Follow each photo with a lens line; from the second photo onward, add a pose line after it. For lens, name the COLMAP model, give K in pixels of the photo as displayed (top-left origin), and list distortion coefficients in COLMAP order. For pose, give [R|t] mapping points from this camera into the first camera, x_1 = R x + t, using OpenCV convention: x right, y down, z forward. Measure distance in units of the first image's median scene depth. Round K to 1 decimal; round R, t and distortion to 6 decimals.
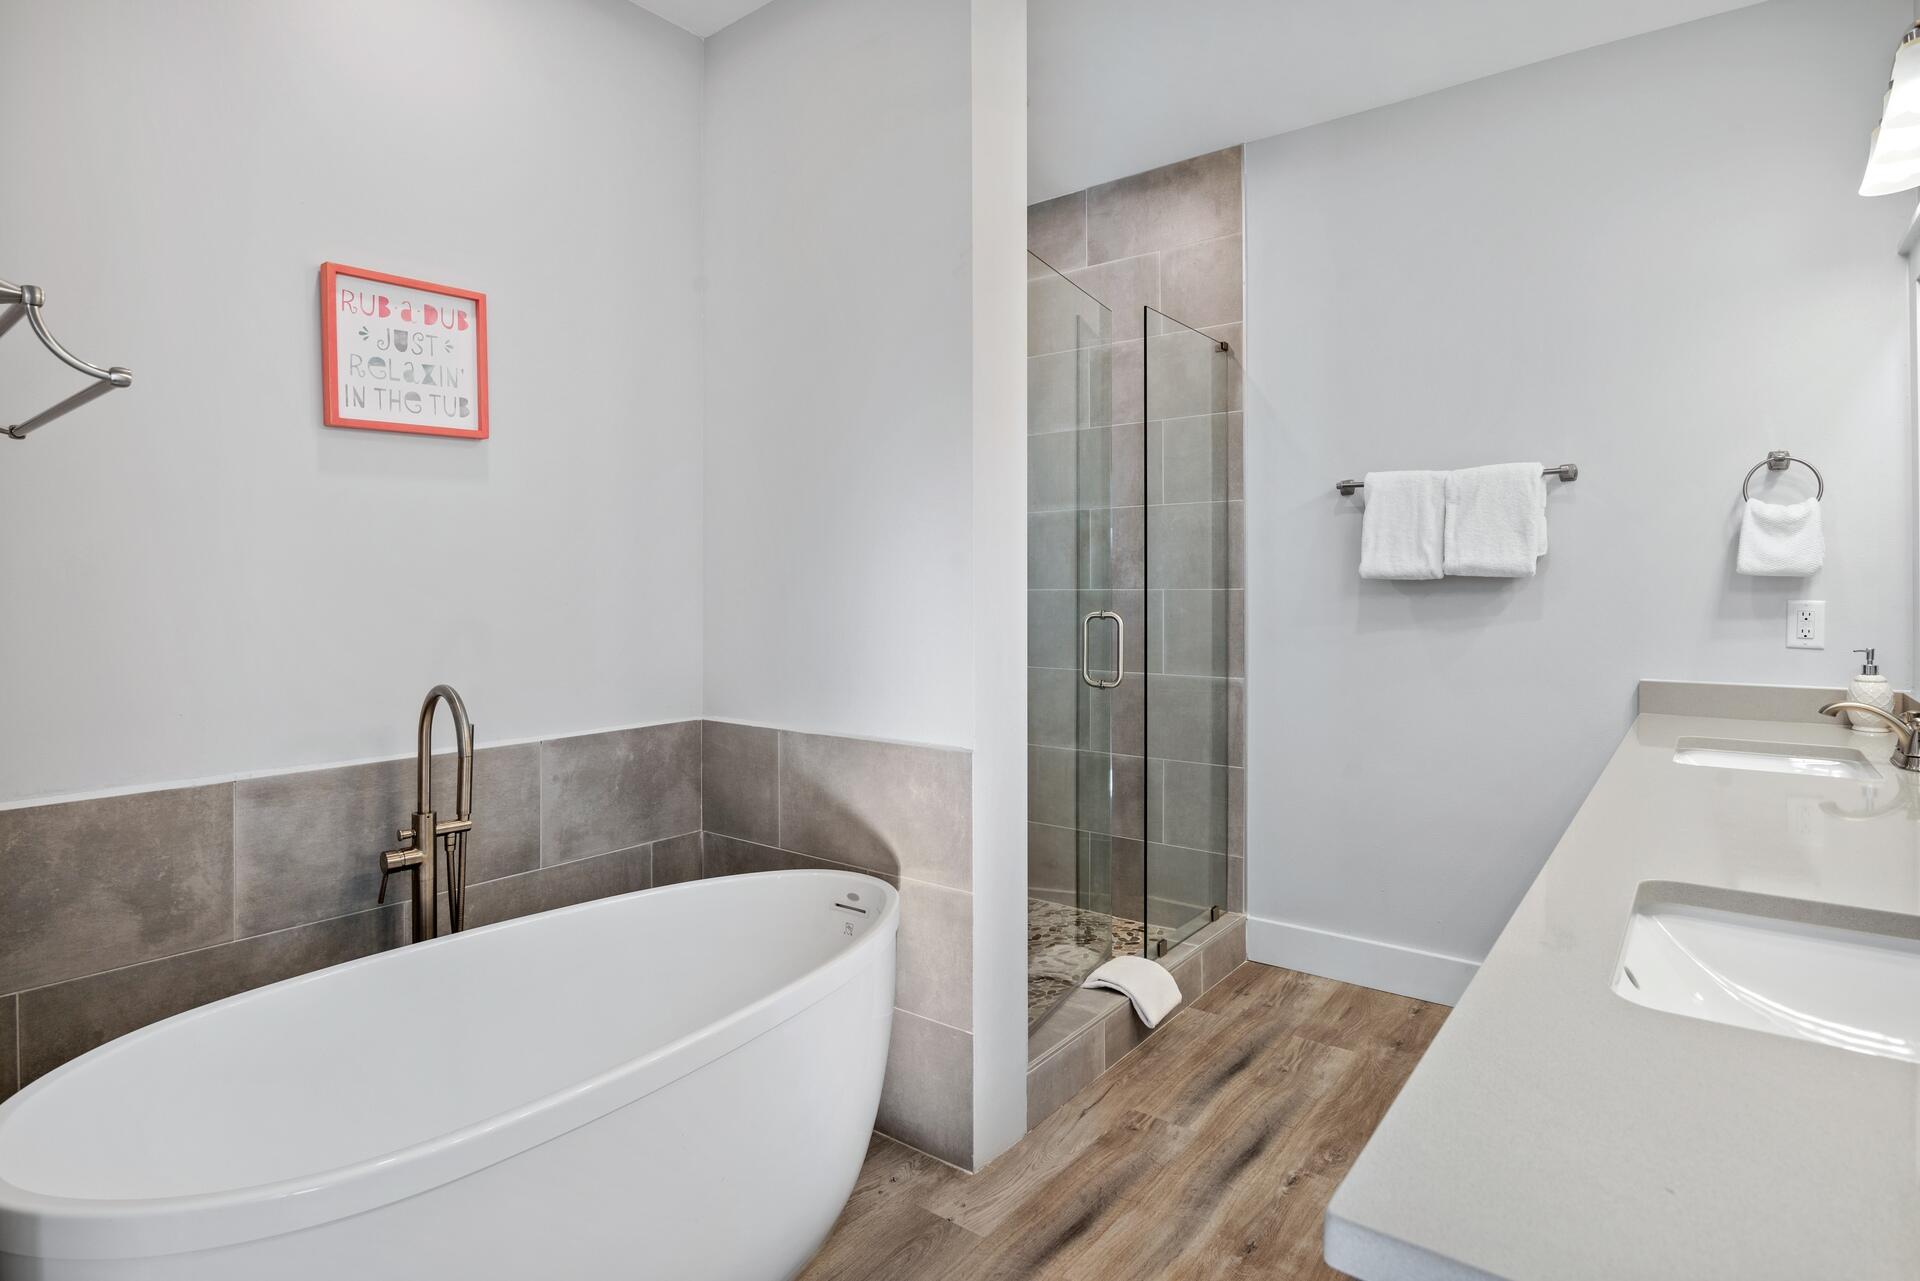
lens RADIAL K [[1008.7, 0, 969.2], [0, 1008.7, 601.7], [0, 0, 1]] dist [-0.016844, 0.001427]
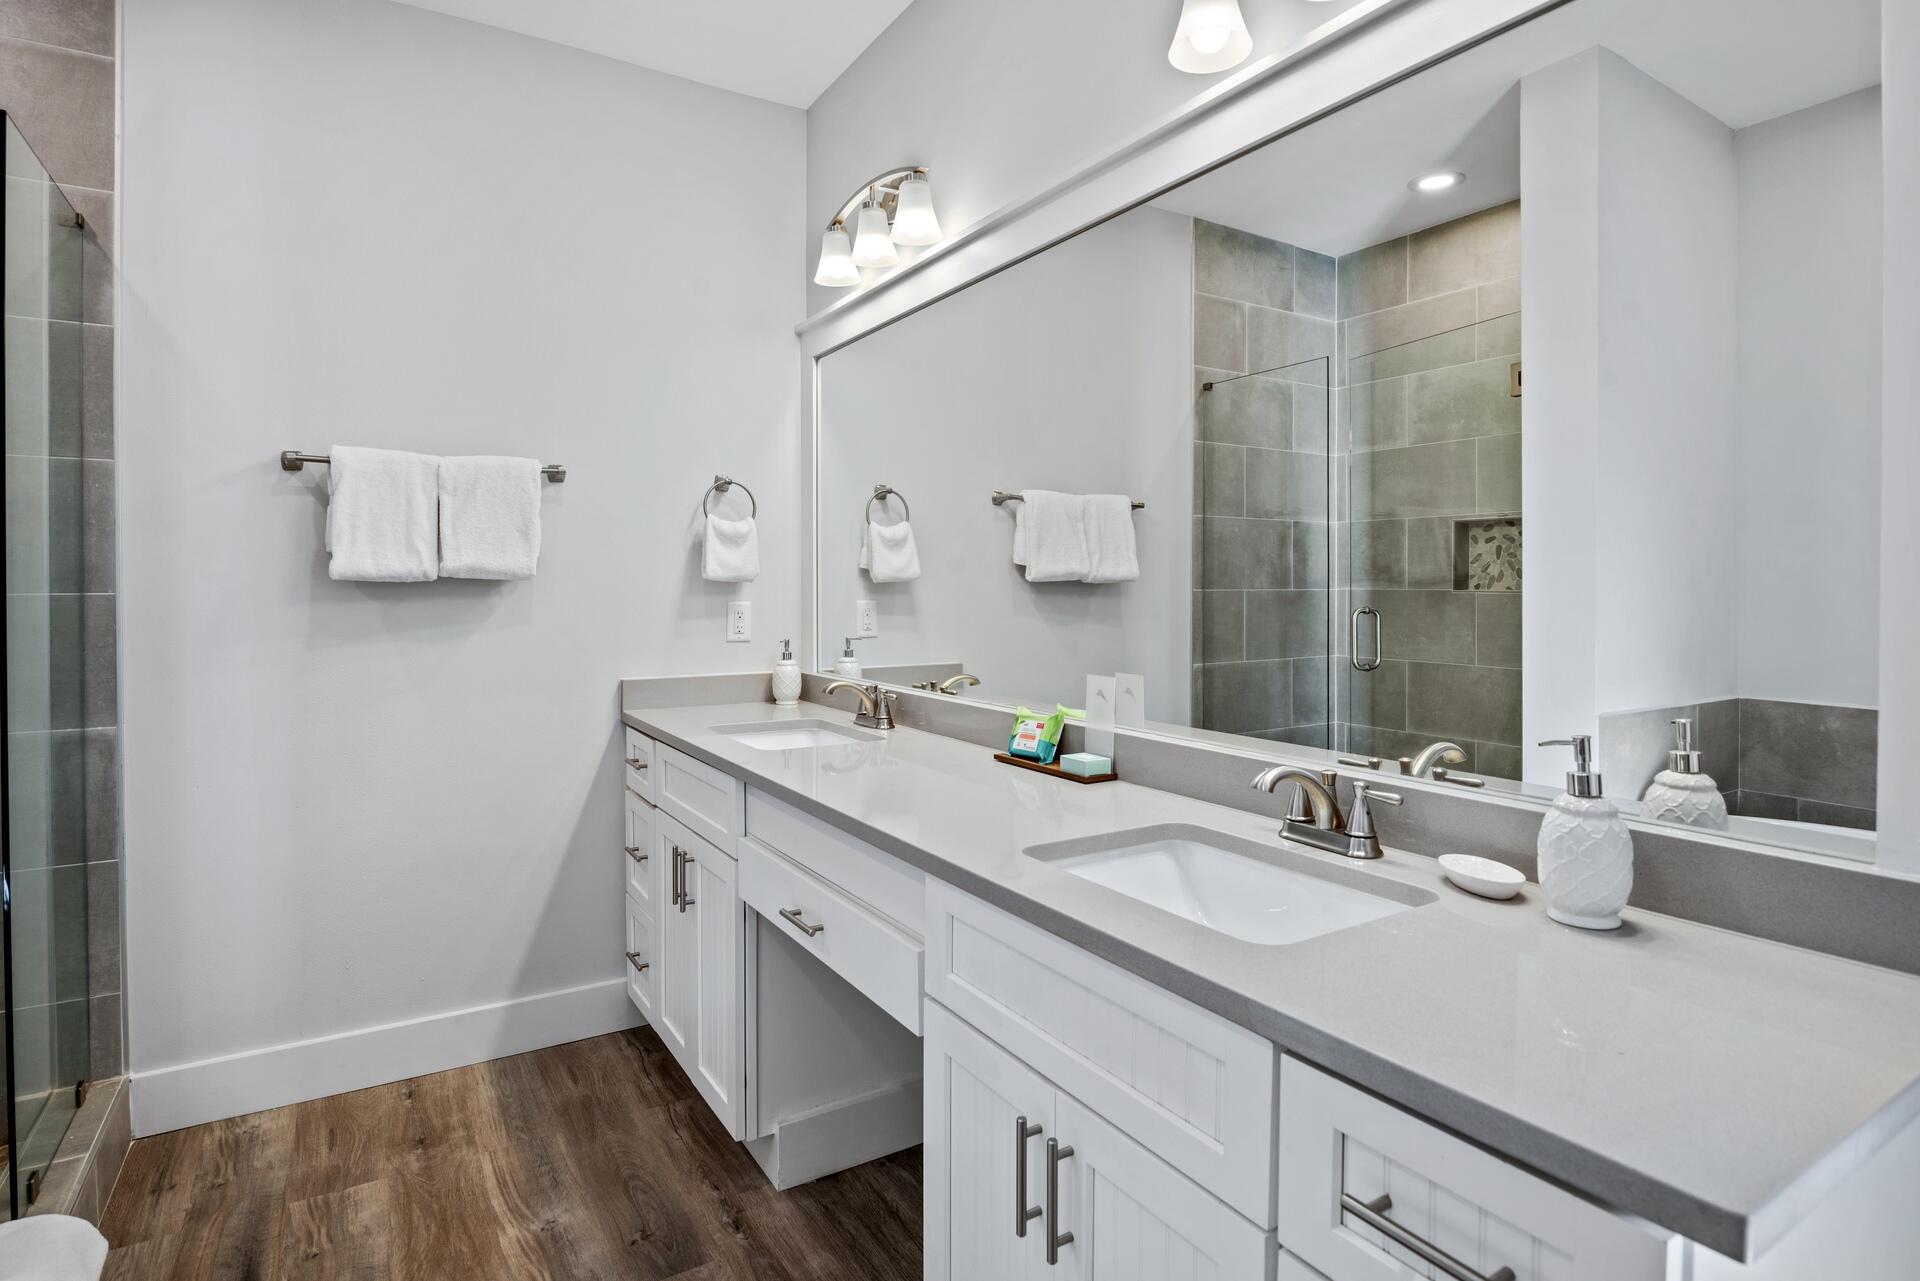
lens RADIAL K [[1008.7, 0, 969.2], [0, 1008.7, 601.7], [0, 0, 1]] dist [-0.016844, 0.001427]
pose [[0.341895, -0.014691, 0.939623, -0.179233], [0.009052, 0.999883, 0.012339, -0.011690], [-0.939694, 0.004286, 0.341988, 0.276051]]
